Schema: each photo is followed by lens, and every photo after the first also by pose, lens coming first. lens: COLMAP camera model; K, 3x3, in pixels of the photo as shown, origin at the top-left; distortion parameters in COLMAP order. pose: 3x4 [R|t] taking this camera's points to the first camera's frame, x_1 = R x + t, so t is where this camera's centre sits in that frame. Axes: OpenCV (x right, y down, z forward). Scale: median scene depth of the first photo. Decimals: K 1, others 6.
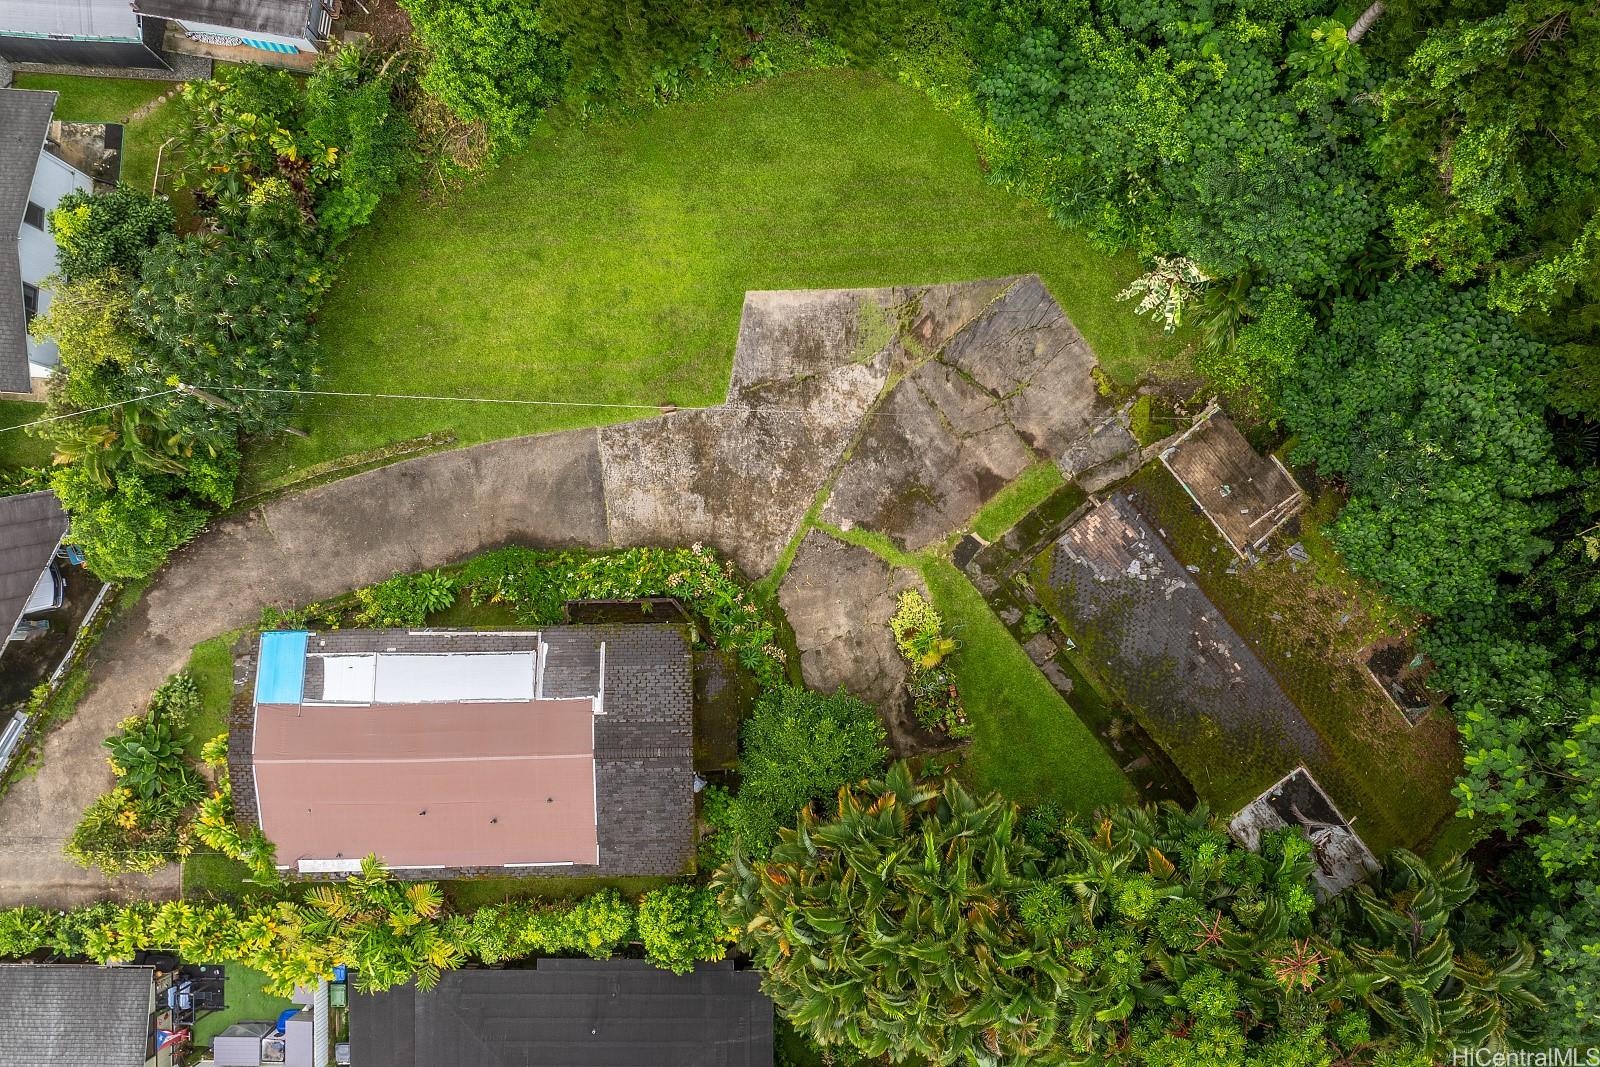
lens RADIAL K [[1223.7, 0, 854.9], [0, 1223.7, 606.3], [0, 0, 1]] dist [-0.026072, -0.003709]
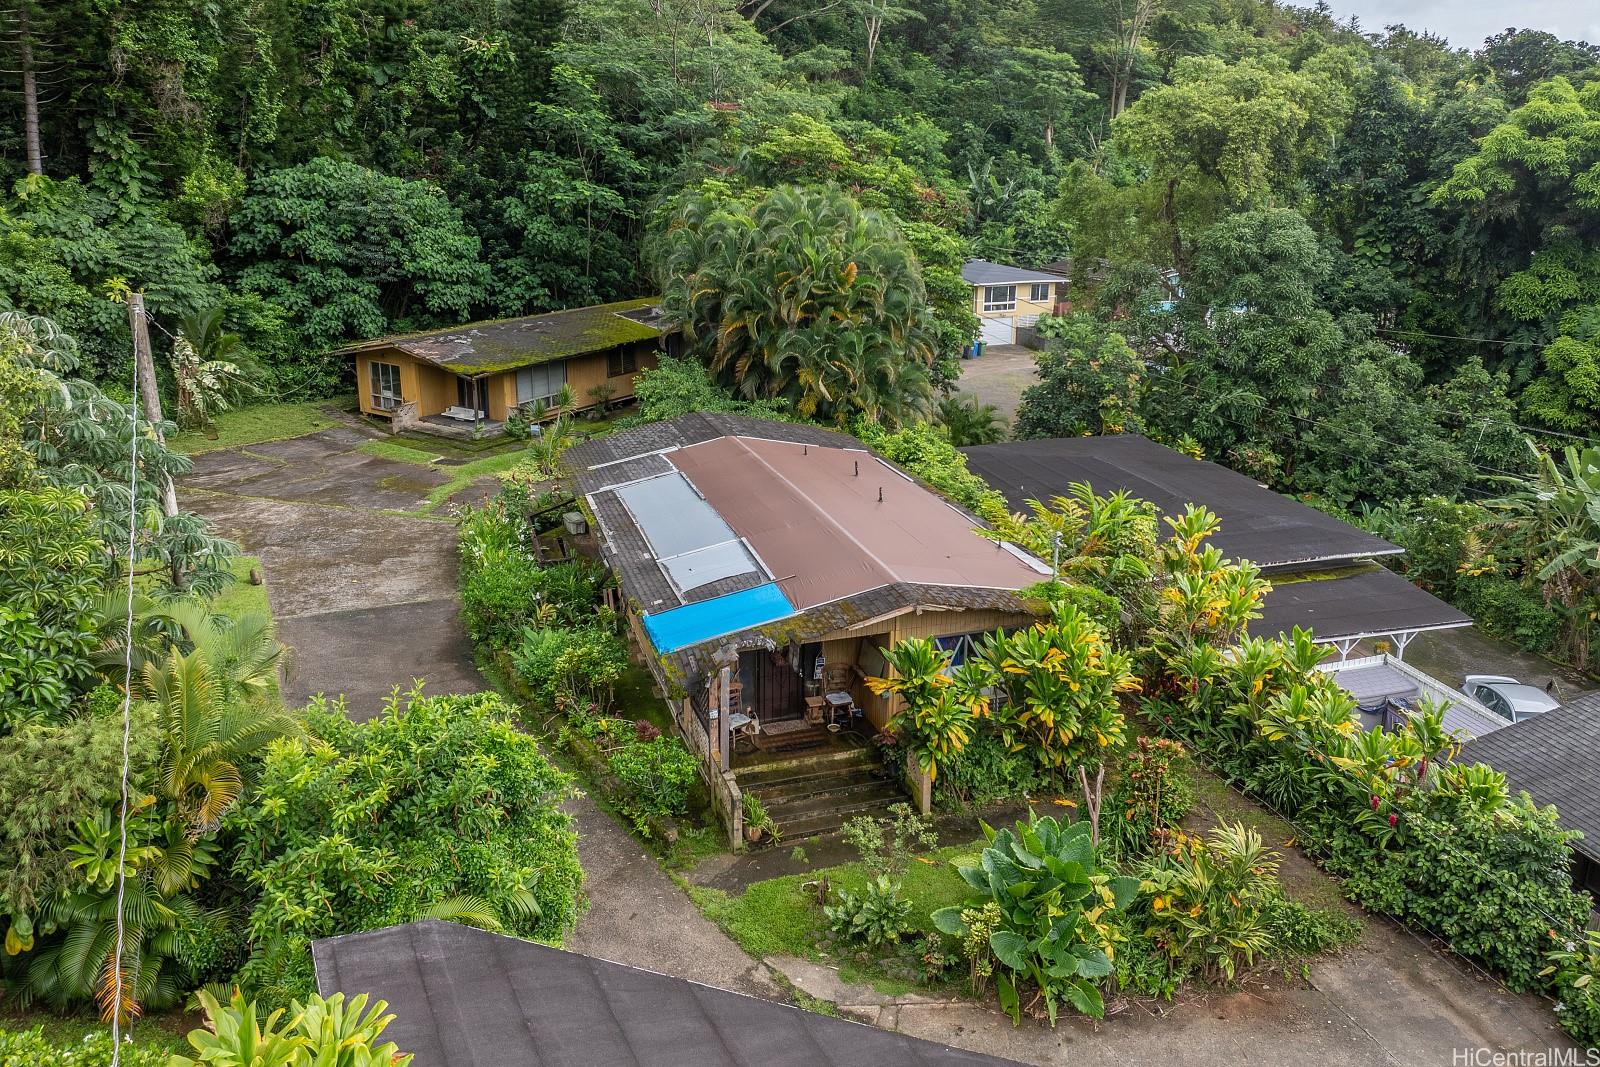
lens RADIAL K [[1206.7, 0, 790.2], [0, 1206.7, 473.7], [0, 0, 1]] dist [-0.034219, -0.002330]
pose [[-0.287221, -0.272083, 0.918409, -0.910274], [0.957777, -0.068658, 0.279193, -0.057715], [-0.012908, 0.959821, 0.280315, 0.780360]]
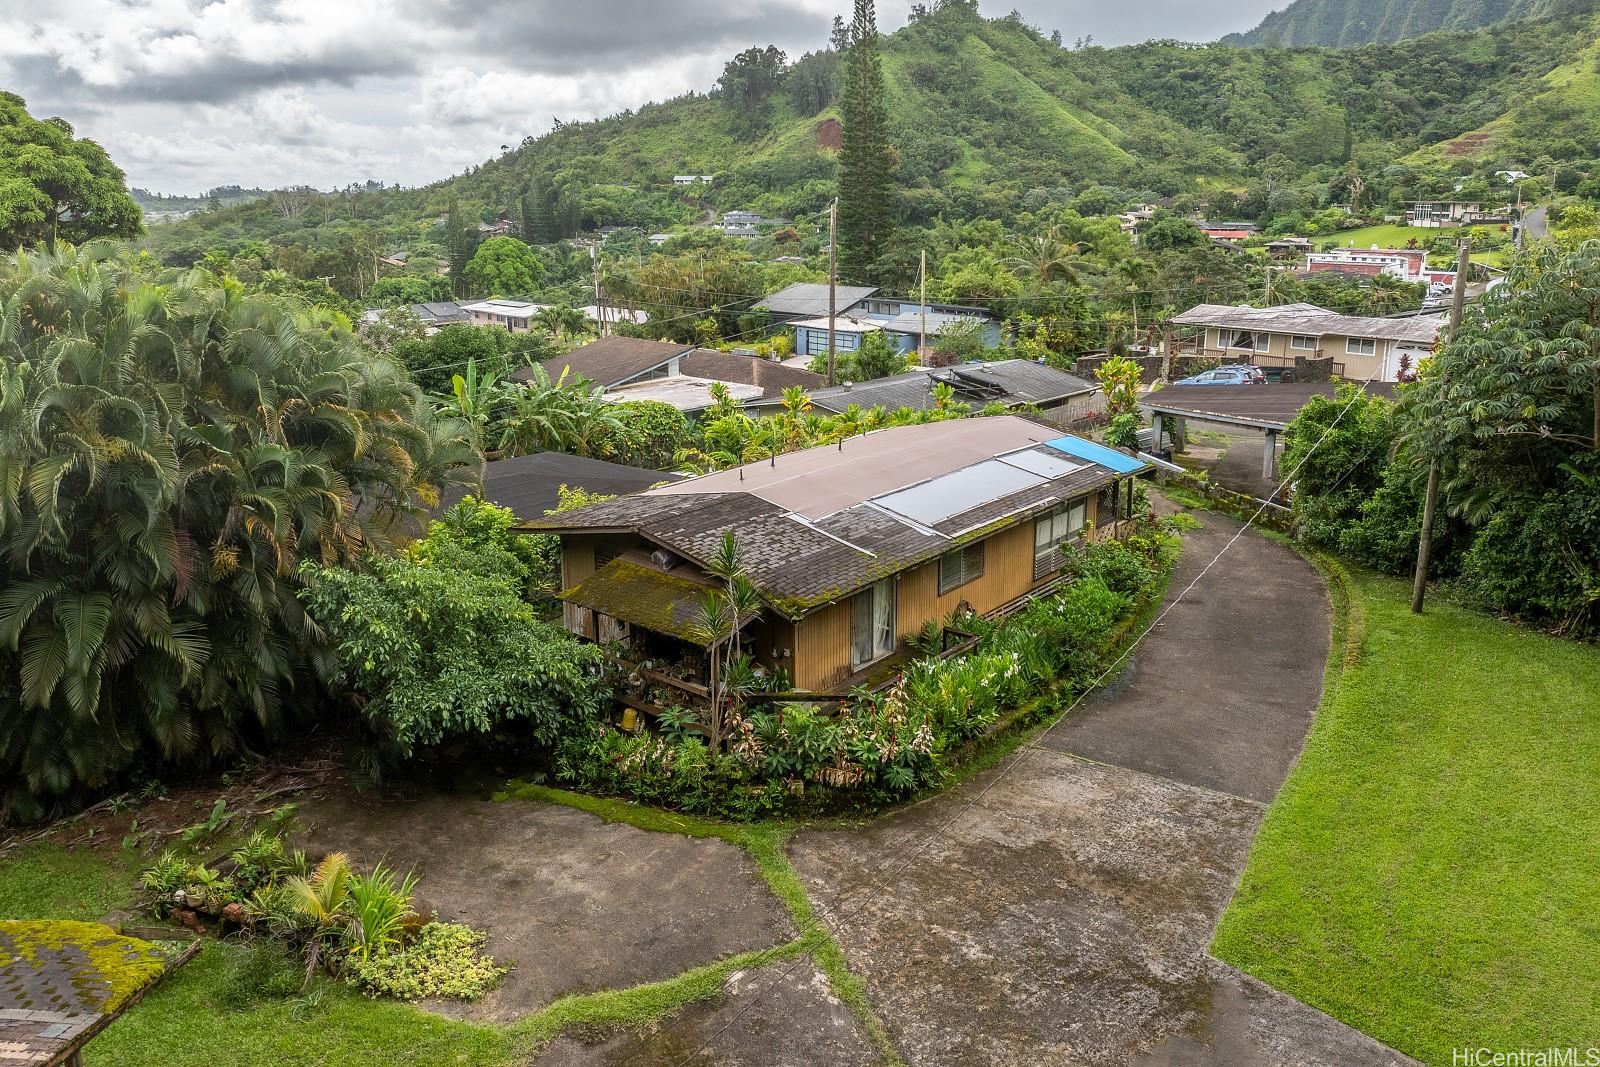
lens RADIAL K [[1169.9, 0, 794.4], [0, 1169.9, 476.6], [0, 0, 1]] dist [-0.028339, -0.011332]
pose [[-0.661211, 0.162398, -0.732412, 0.220118], [-0.750197, -0.145871, 0.644923, -0.291999], [-0.002103, 0.975883, 0.218282, 0.827057]]
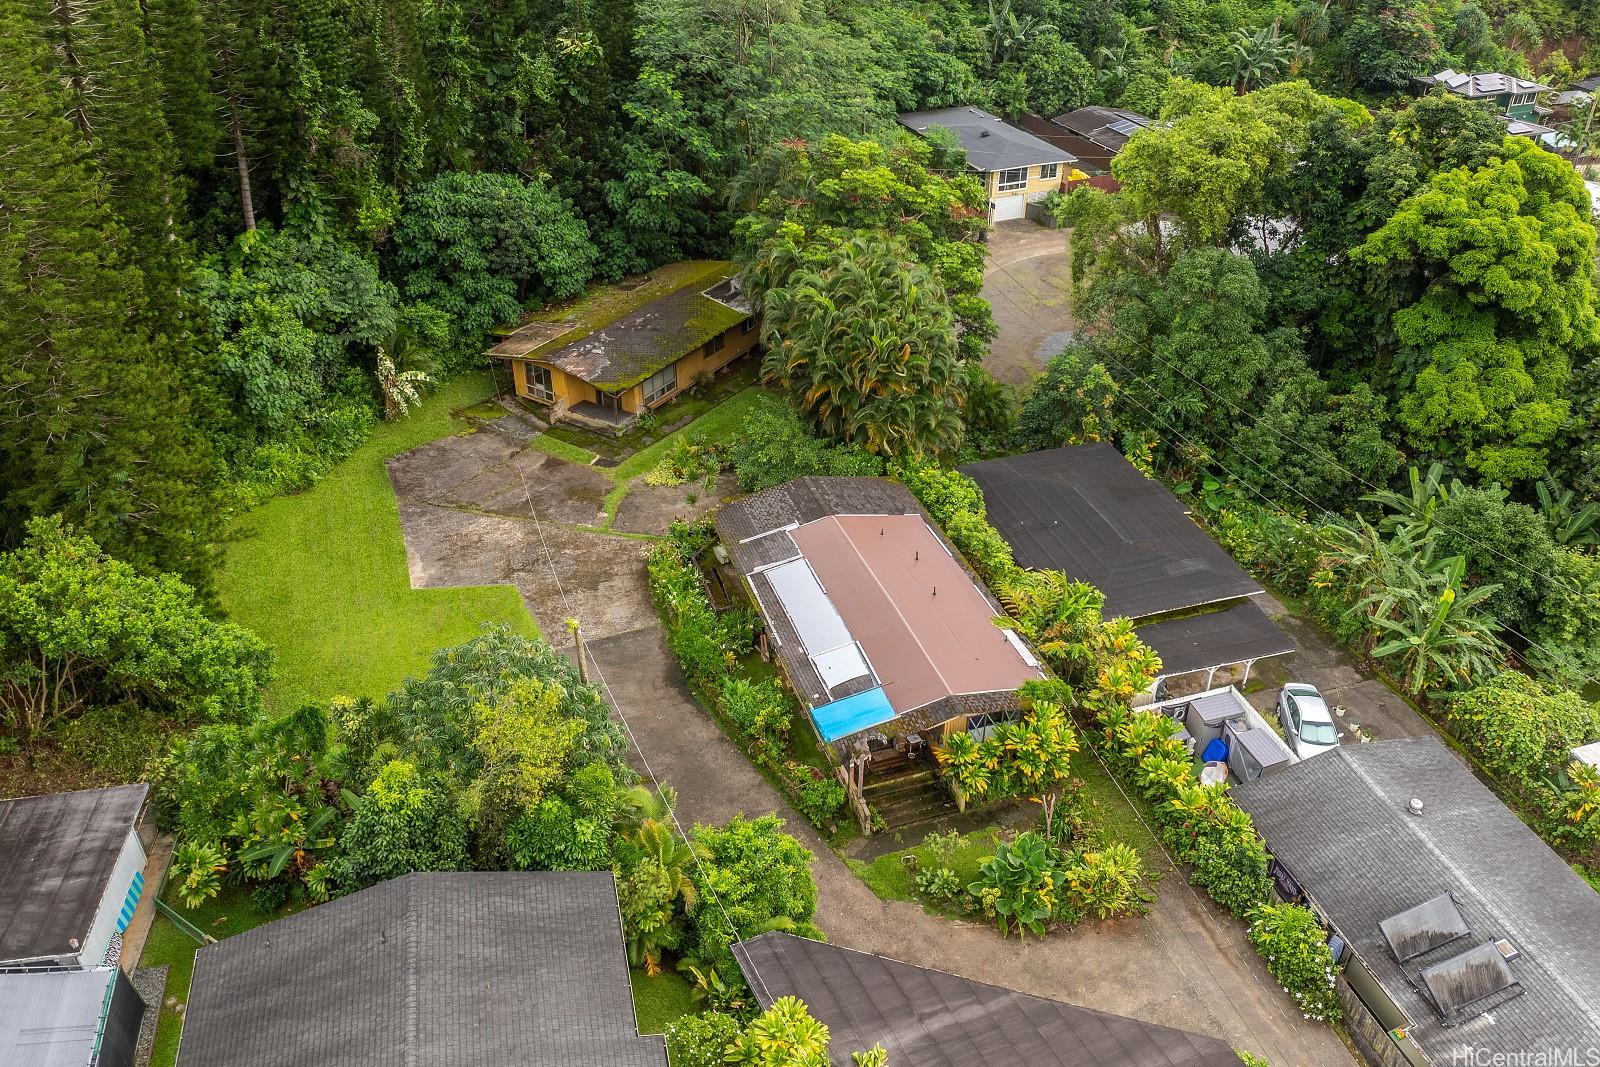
lens RADIAL K [[1223.9, 0, 804.0], [0, 1223.9, 526.5], [0, 0, 1]] dist [-0.025064, -0.004002]
pose [[-0.304233, -0.533054, 0.789491, -1.110035], [0.952502, -0.158480, 0.260046, -0.207090], [-0.013500, 0.831106, 0.555950, 0.339837]]
